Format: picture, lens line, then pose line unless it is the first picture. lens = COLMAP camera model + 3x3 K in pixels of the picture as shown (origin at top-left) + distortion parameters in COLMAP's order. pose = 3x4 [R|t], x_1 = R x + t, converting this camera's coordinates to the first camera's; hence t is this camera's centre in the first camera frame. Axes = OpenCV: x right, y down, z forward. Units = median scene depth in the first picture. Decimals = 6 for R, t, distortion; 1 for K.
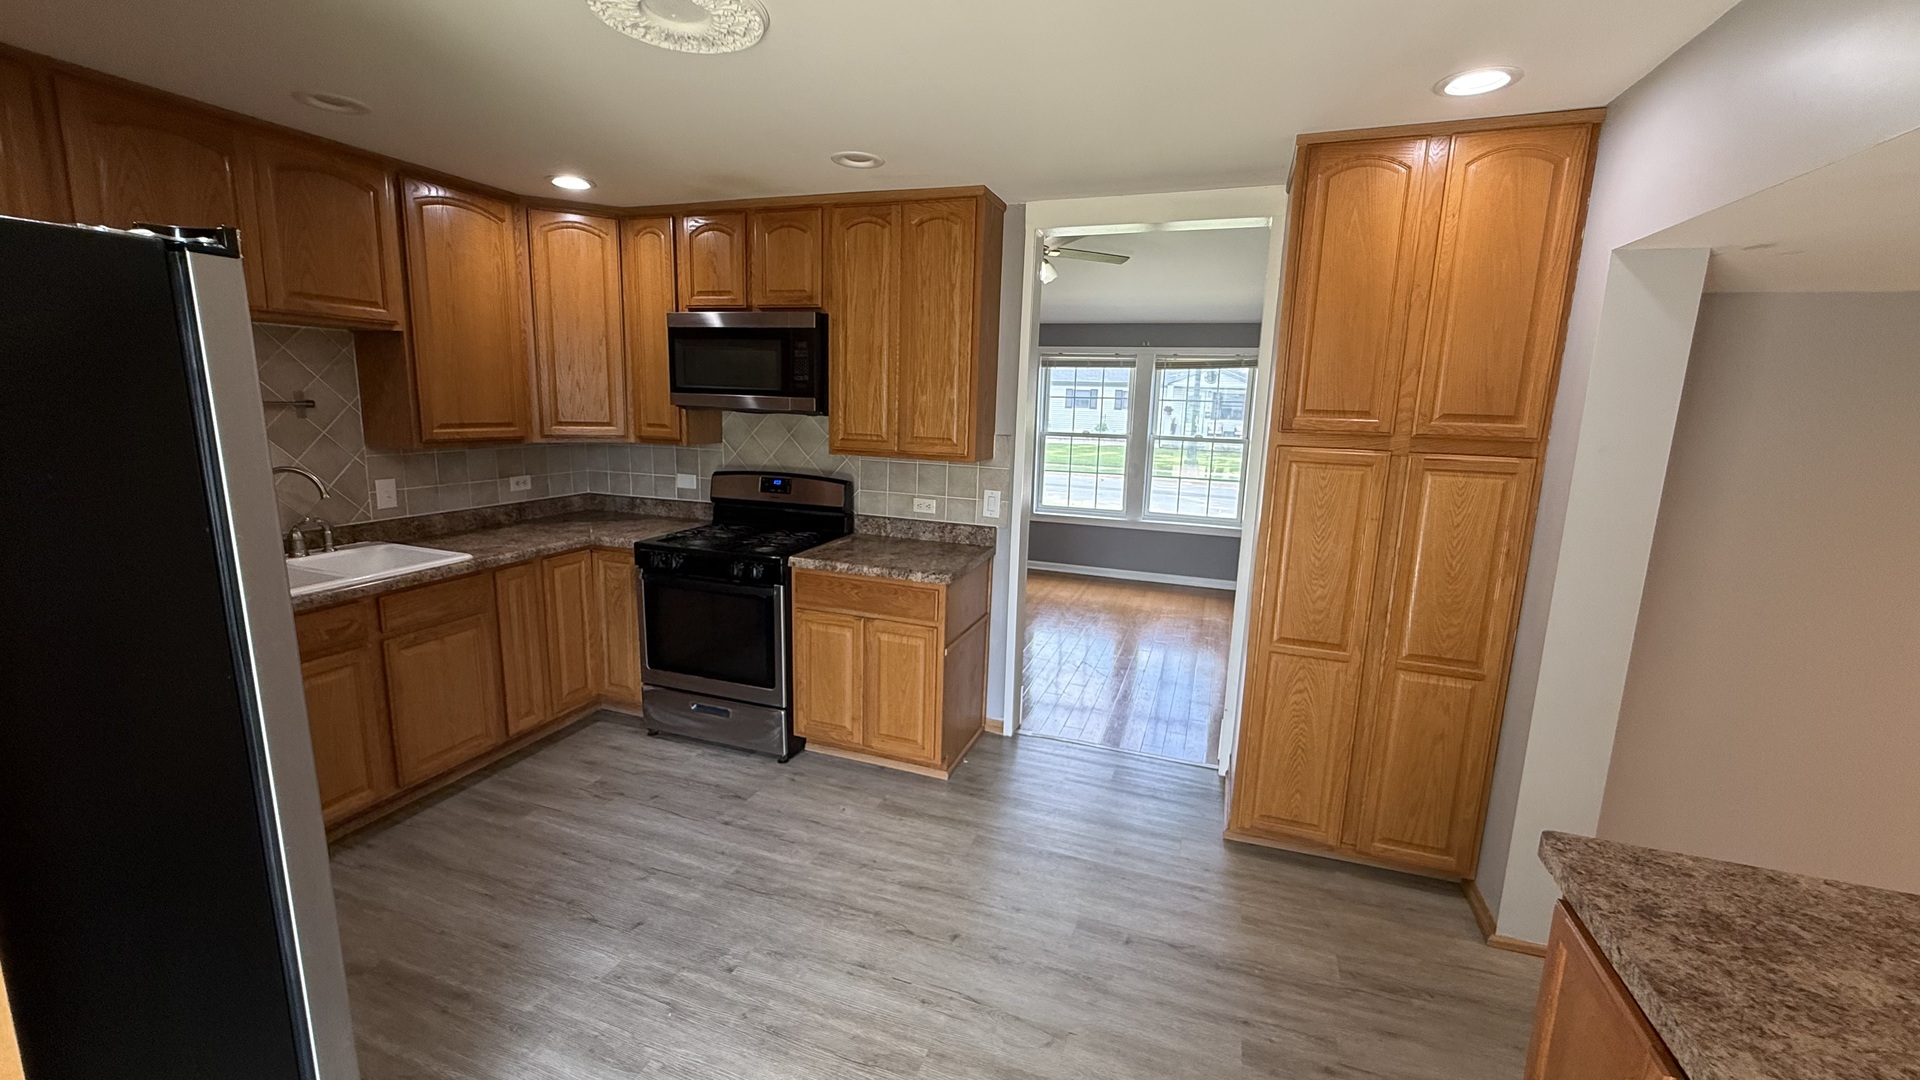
lens RADIAL K [[765.7, 0, 954.2], [0, 765.7, 534.8], [0, 0, 1]] dist [-0.000009, 0.000482]
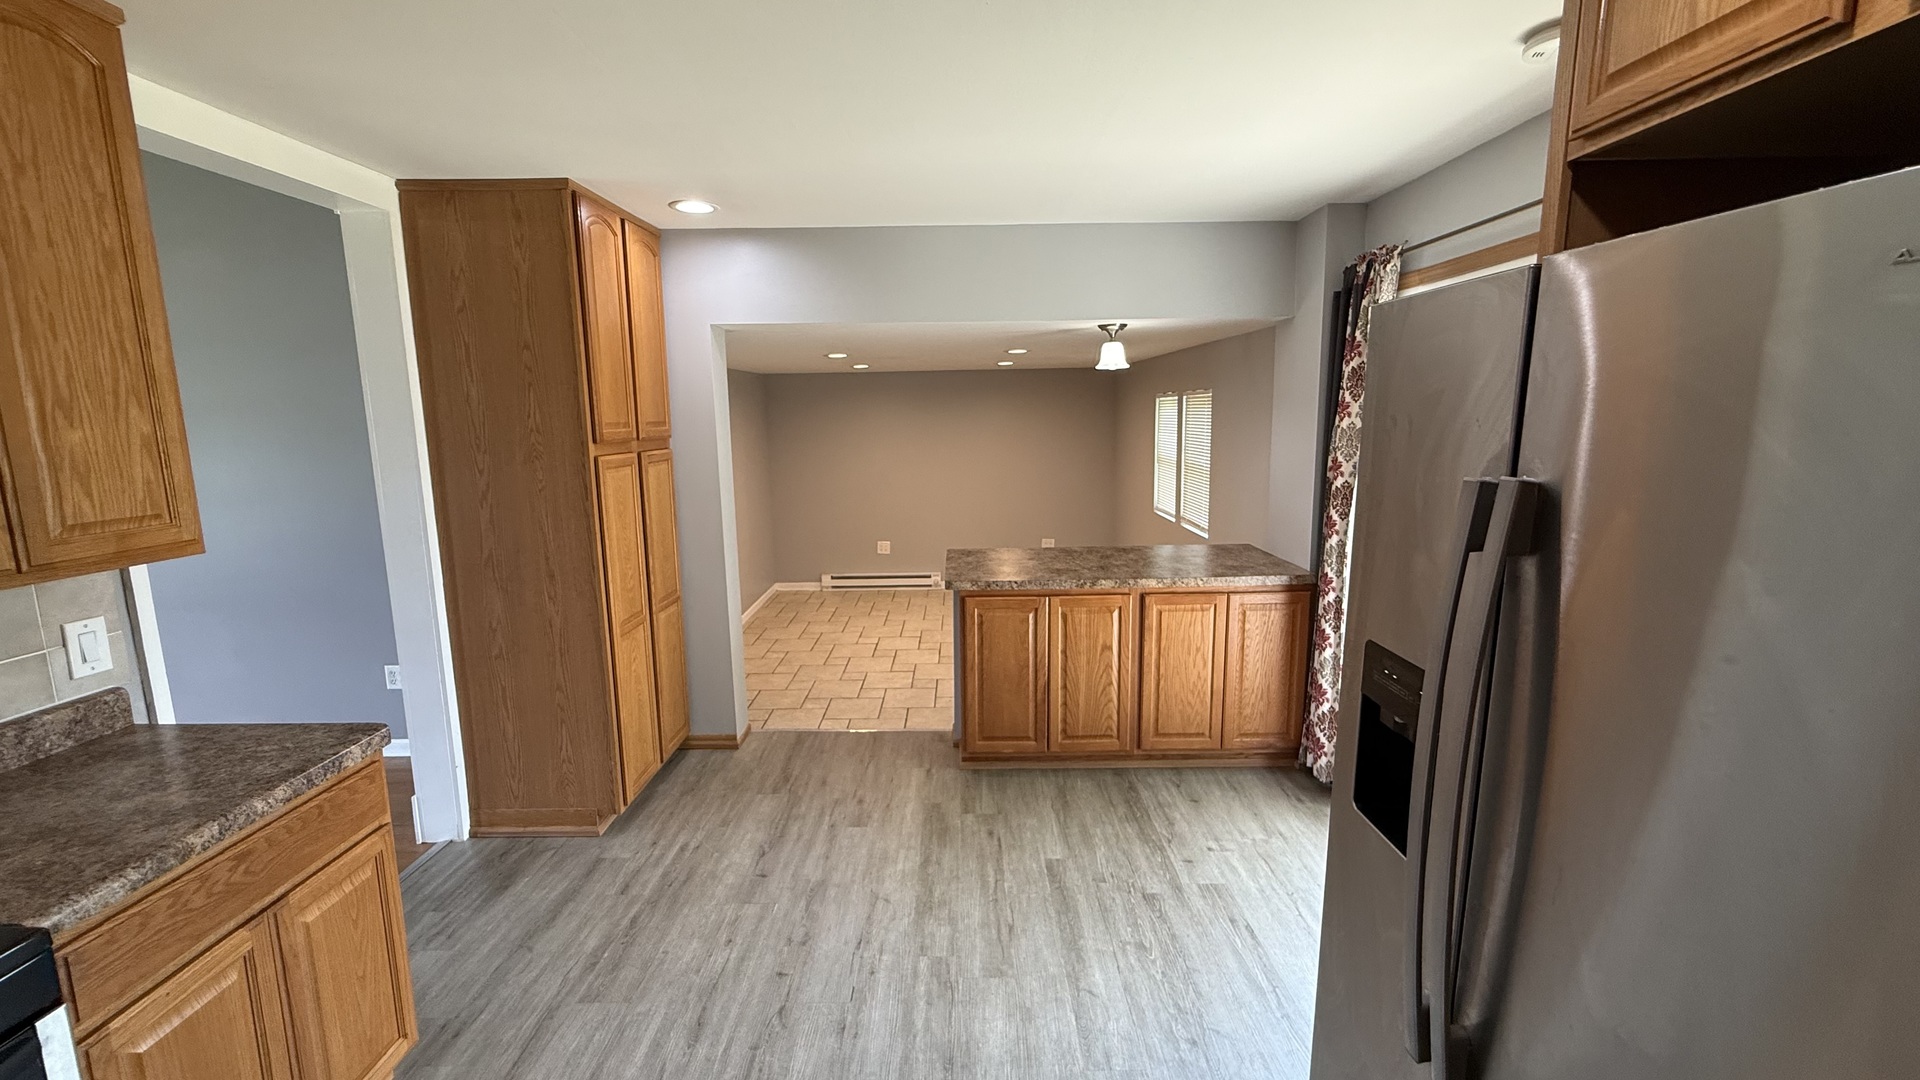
lens RADIAL K [[765.7, 0, 954.2], [0, 765.7, 534.8], [0, 0, 1]] dist [-0.000009, 0.000482]
pose [[-0.332838, -0.169020, 0.927713, -0.742864], [0.172083, 0.956399, 0.235985, -0.167391], [-0.927149, 0.238189, -0.289241, 0.800623]]
